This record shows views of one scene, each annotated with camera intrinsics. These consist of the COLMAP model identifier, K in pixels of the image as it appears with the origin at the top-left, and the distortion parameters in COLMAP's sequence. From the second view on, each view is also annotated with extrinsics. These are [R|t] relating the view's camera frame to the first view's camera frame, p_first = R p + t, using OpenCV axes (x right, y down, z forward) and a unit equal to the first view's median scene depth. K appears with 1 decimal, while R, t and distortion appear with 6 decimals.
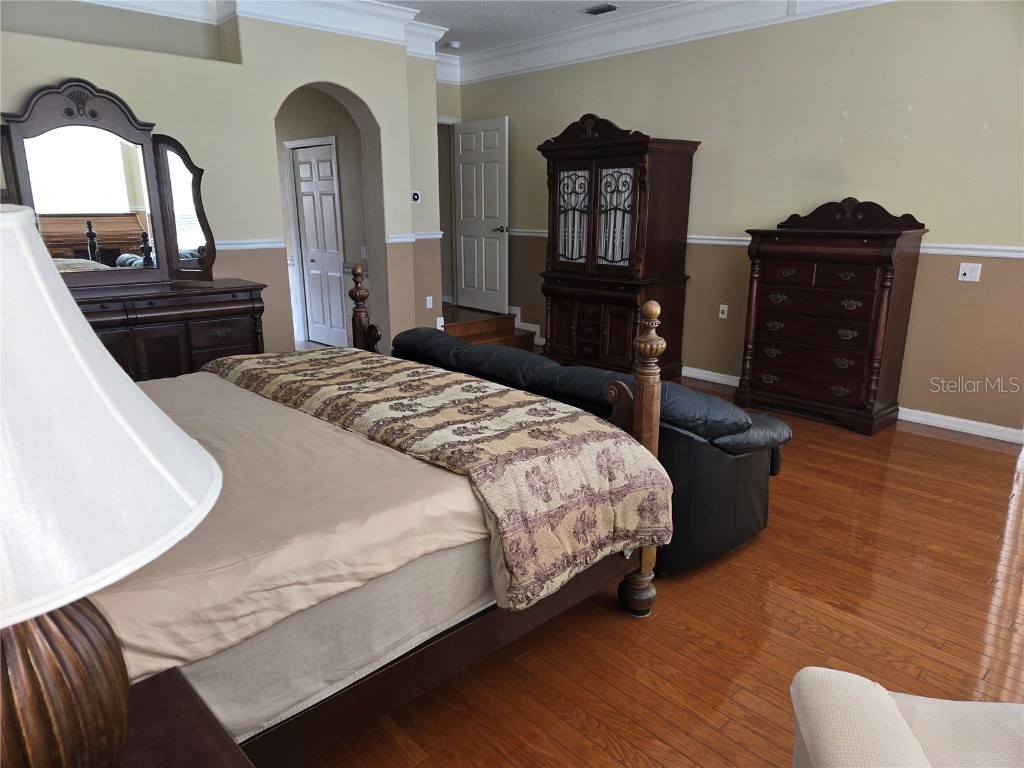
lens RADIAL K [[691.0, 0, 512.0], [0, 691.0, 384.0], [0, 0, 1]] dist [0.043004, -0.000737]
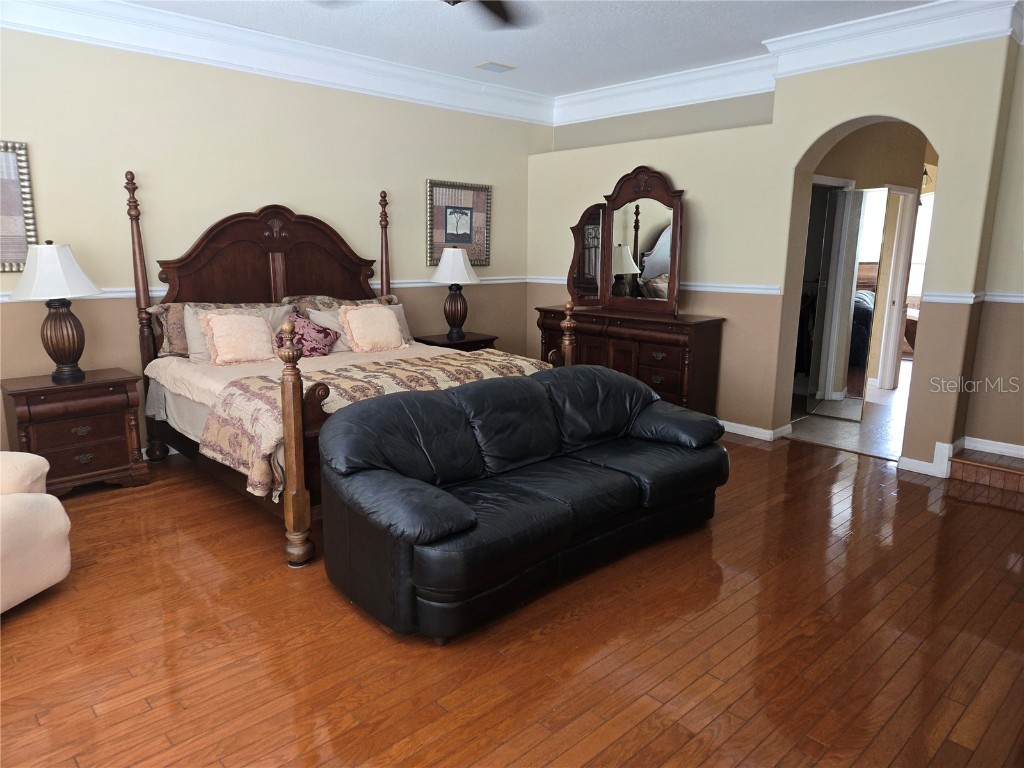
lens RADIAL K [[691.0, 0, 512.0], [0, 691.0, 384.0], [0, 0, 1]] dist [0.043004, -0.000737]
pose [[0.004356, 0.198713, -0.980048, 0.895407], [-0.266974, 0.944715, 0.190362, -0.215666], [0.963694, 0.260818, 0.057166, 0.803409]]
